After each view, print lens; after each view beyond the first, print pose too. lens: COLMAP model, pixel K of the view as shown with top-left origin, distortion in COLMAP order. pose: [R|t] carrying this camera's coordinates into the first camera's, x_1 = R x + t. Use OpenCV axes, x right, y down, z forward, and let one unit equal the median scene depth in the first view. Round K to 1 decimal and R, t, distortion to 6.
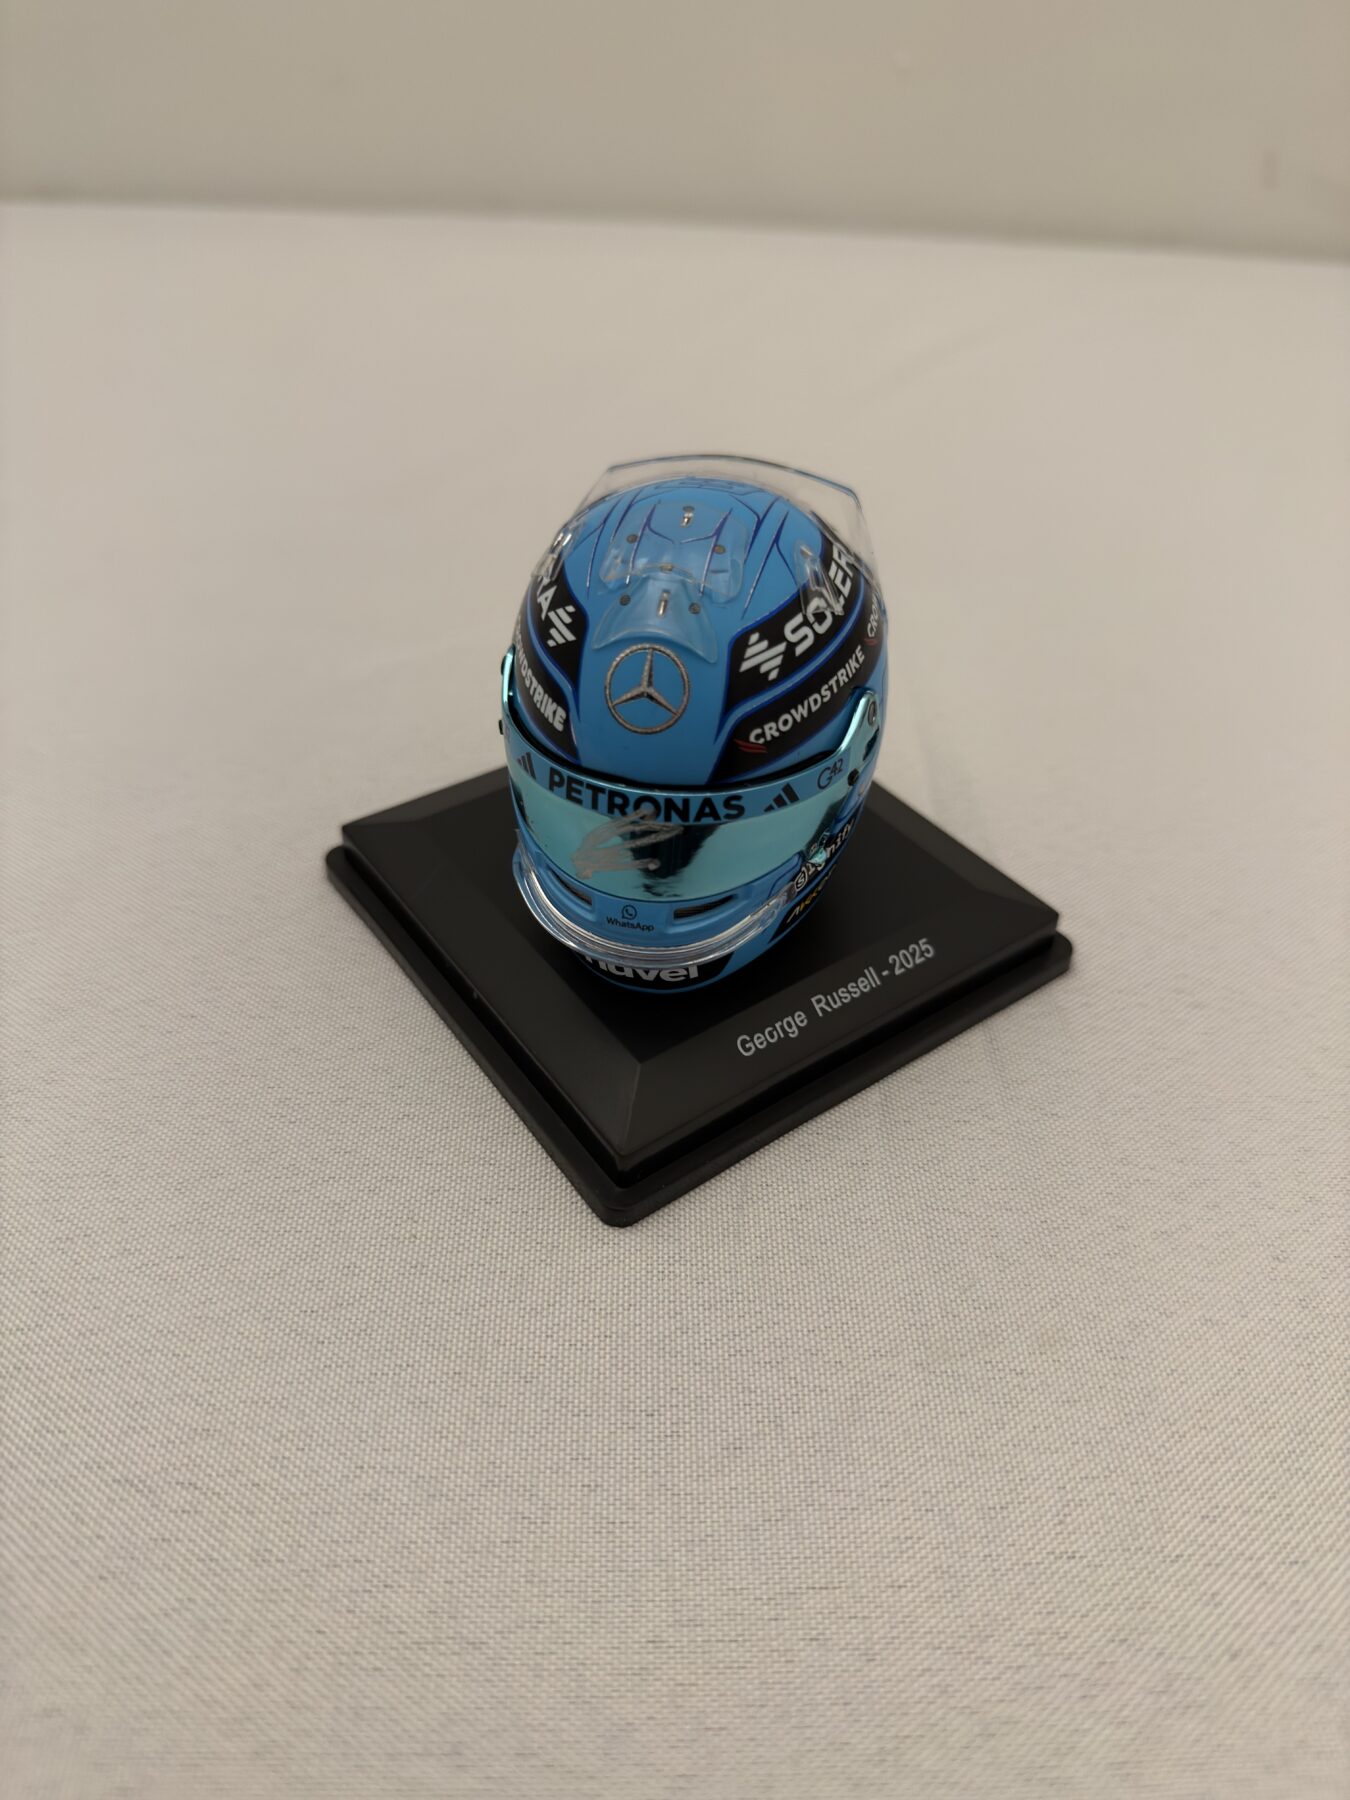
lens RADIAL K [[1236.5, 0, 681.5], [0, 1236.5, 939.2], [0, 0, 1]] dist [-0.051616, 0.001835]
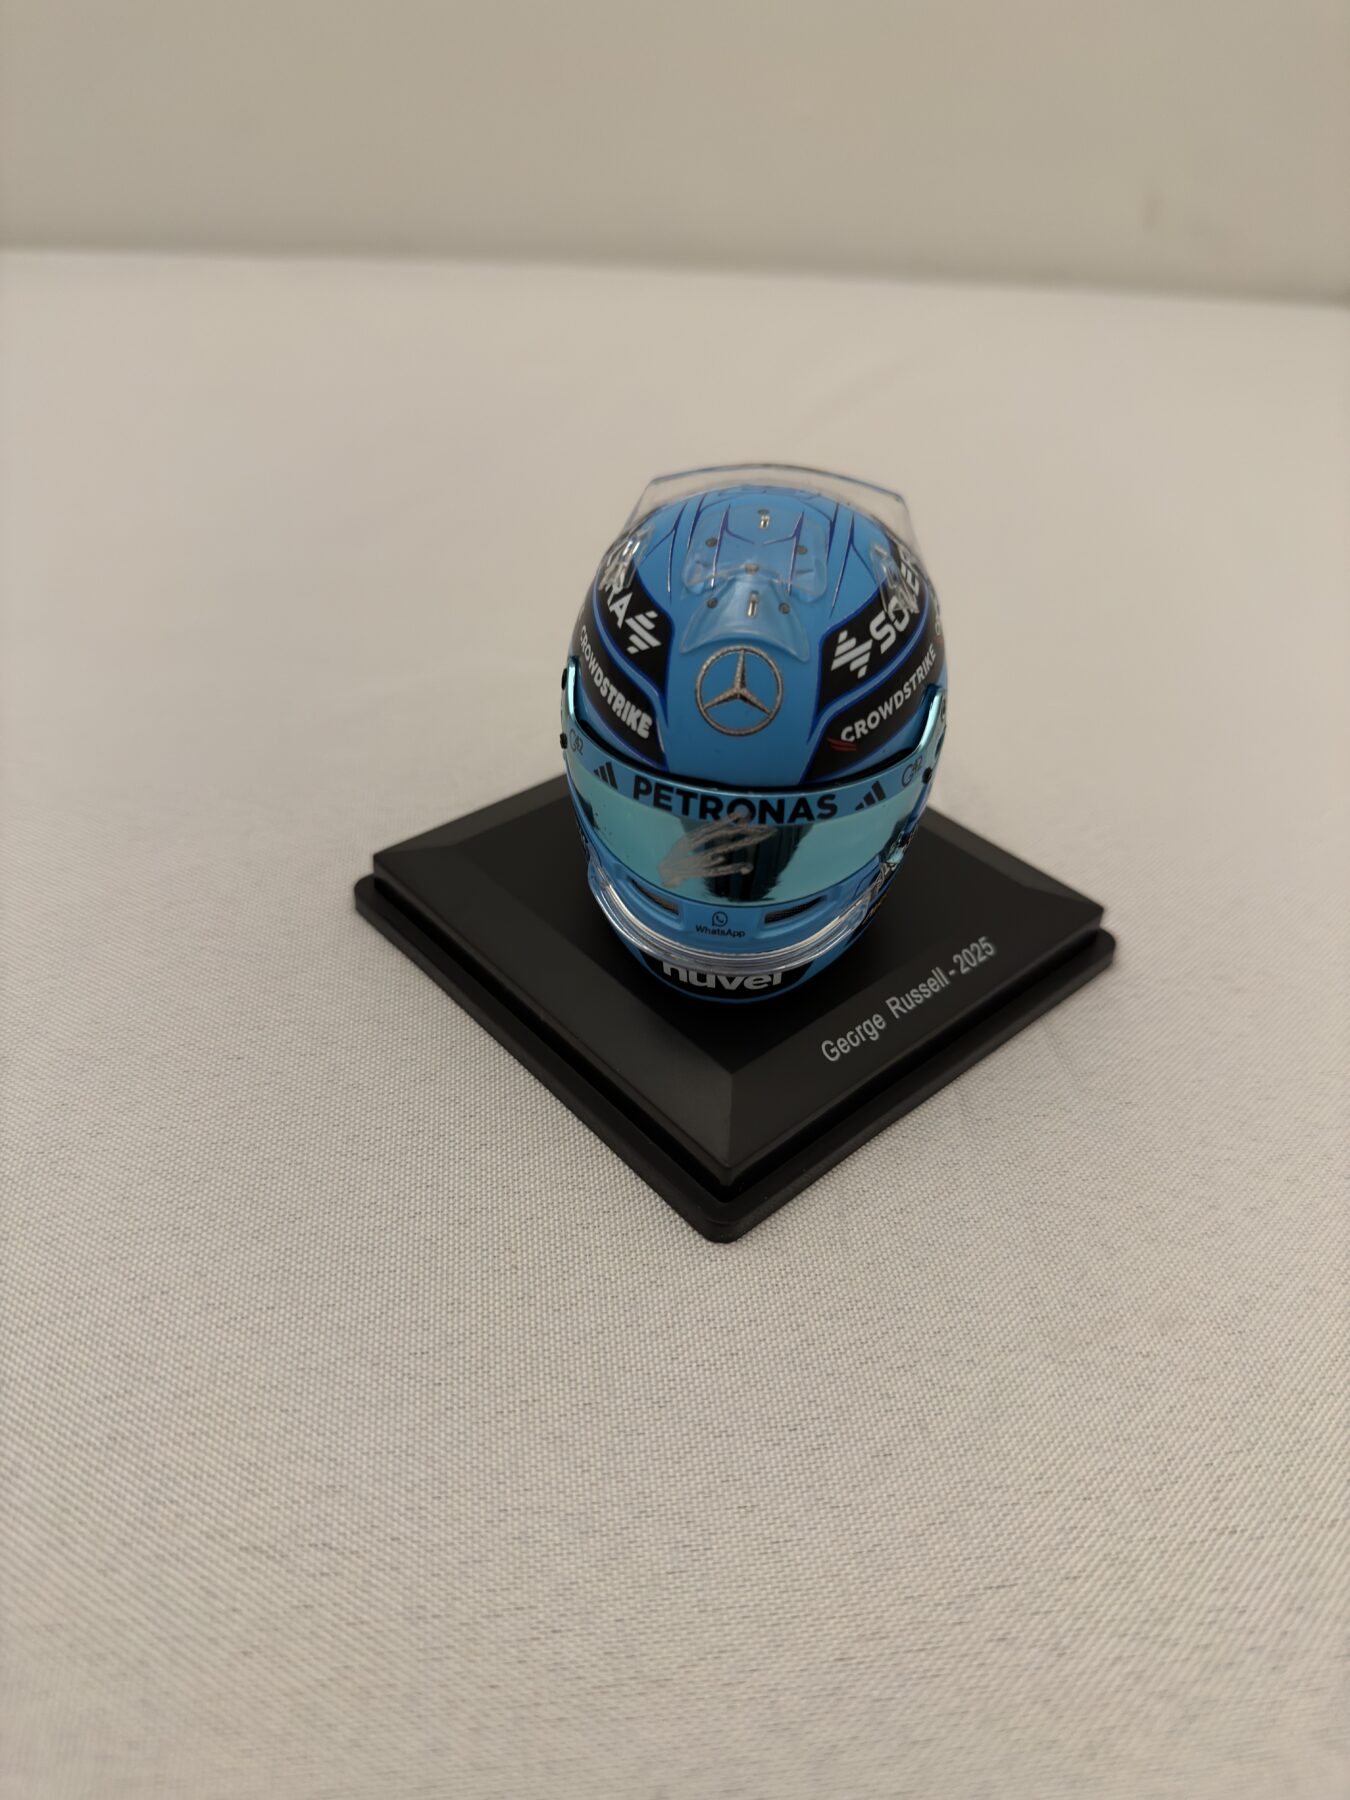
lens RADIAL K [[1236.5, 0, 681.5], [0, 1236.5, 939.2], [0, 0, 1]] dist [-0.051616, 0.001835]
pose [[0.995166, -0.052899, 0.082744, -0.166195], [0.056008, 0.997791, -0.035711, 0.029366], [-0.080672, 0.040173, 0.995931, 0.024465]]
